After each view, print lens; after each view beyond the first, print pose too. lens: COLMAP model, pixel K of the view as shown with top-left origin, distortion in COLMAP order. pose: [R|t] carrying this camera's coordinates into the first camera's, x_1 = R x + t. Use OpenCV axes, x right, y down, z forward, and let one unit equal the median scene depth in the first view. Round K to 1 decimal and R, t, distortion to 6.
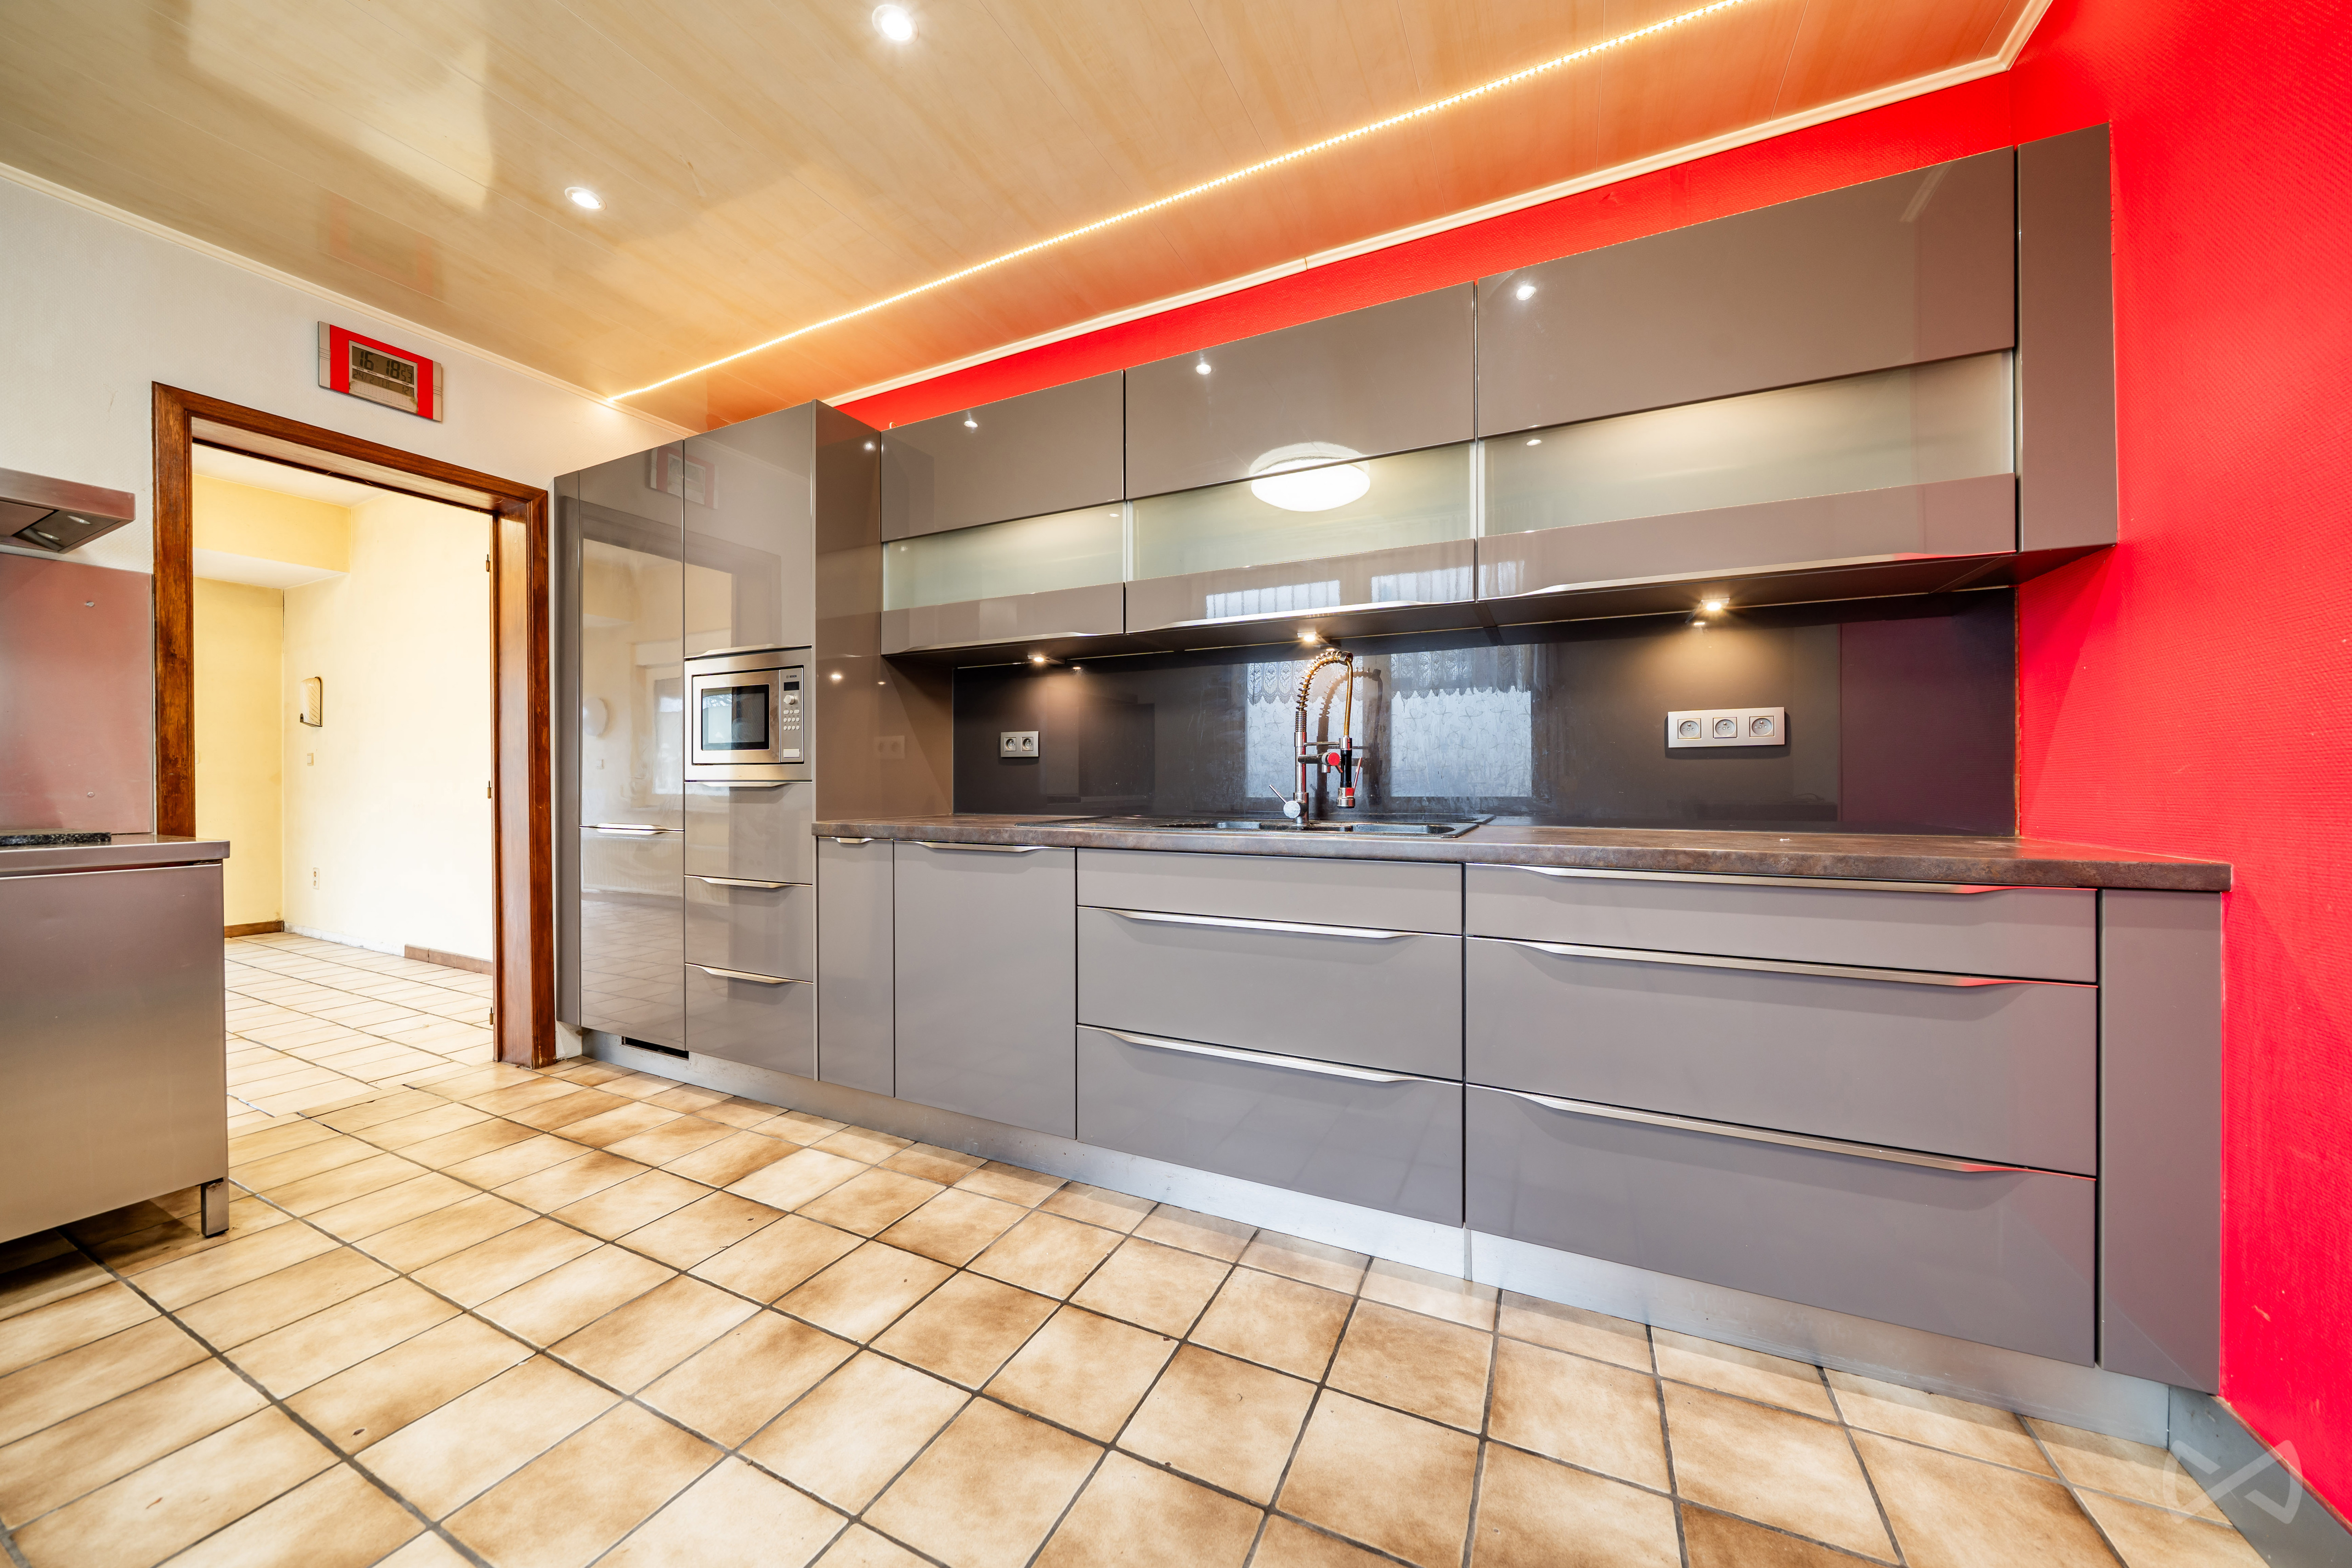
lens RADIAL K [[797.1, 0, 1180.1], [0, 797.1, 779.8], [0, 0, 1]] dist [-0.005692, -0.000167]
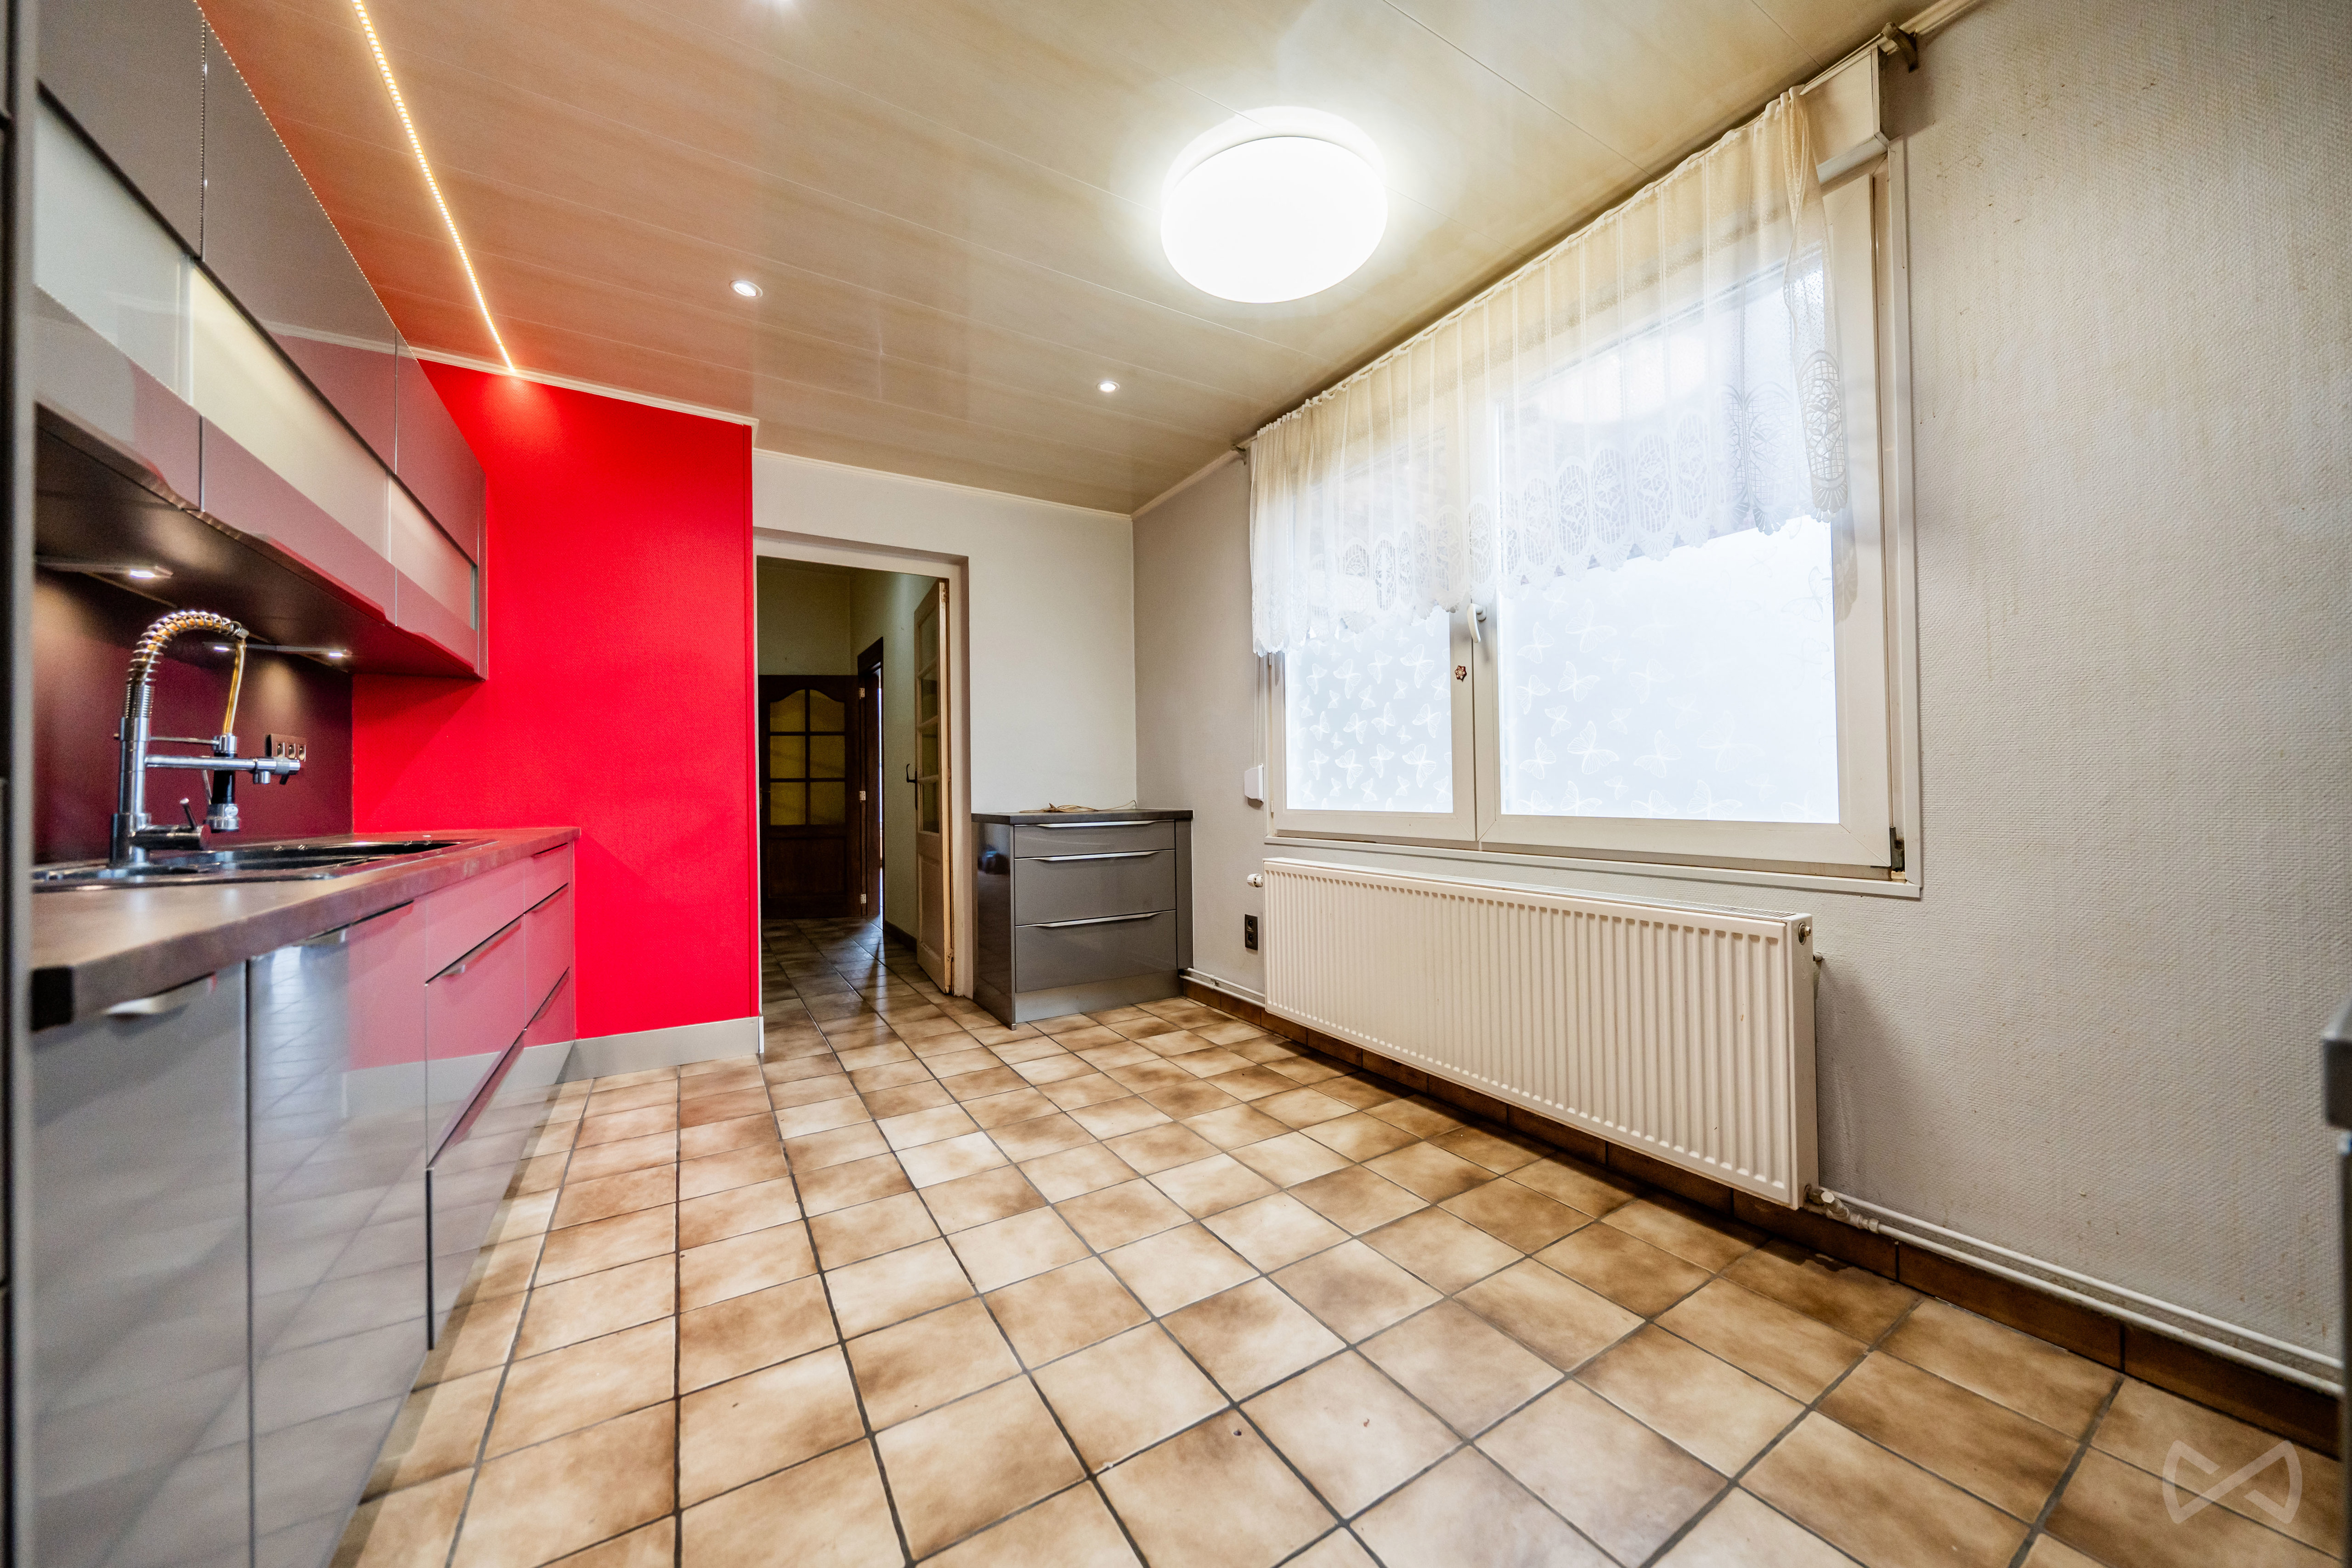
lens RADIAL K [[797.1, 0, 1188.6], [0, 797.1, 787.1], [0, 0, 1]] dist [-0.005692, -0.000167]
pose [[-0.842436, 0.014447, 0.538603, -1.312021], [0.014283, 0.999888, -0.004480, 0.014496], [-0.538608, 0.003919, -0.842548, 1.593830]]
